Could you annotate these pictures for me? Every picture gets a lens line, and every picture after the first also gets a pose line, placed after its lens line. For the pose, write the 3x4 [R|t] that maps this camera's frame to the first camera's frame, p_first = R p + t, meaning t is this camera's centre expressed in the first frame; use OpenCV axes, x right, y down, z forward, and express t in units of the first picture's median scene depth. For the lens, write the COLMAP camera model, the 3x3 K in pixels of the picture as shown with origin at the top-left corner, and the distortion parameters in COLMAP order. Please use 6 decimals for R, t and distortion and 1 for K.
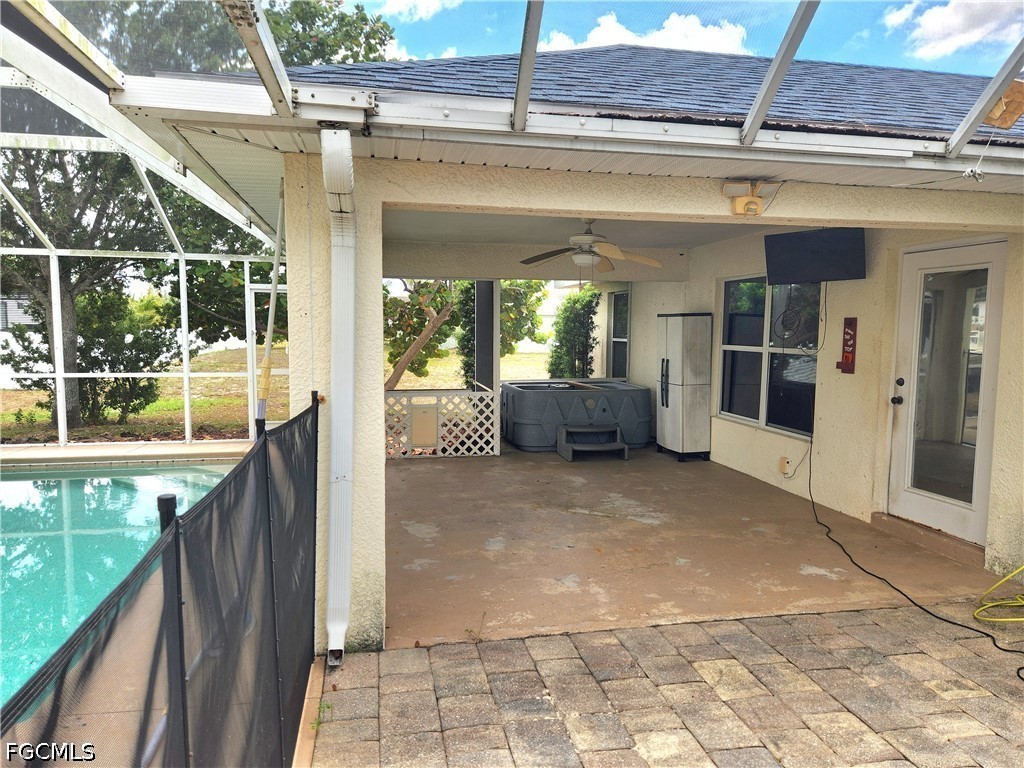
lens RADIAL K [[685.6, 0, 514.7], [0, 685.6, 384.6], [0, 0, 1]] dist [0.082103, -0.066362]
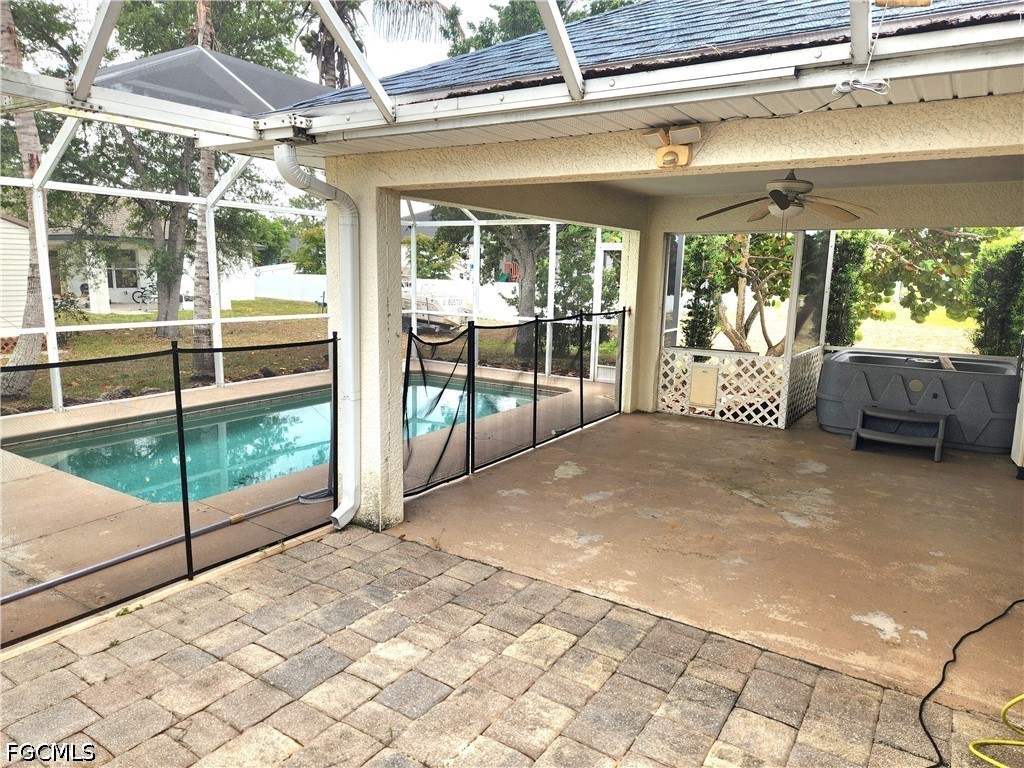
lens RADIAL K [[685.6, 0, 514.7], [0, 685.6, 384.6], [0, 0, 1]] dist [0.082103, -0.066362]
pose [[0.710524, 0.124385, -0.692592, 0.707889], [-0.076402, 0.992071, 0.099789, -0.038730], [0.699512, -0.017987, 0.714394, 0.199845]]
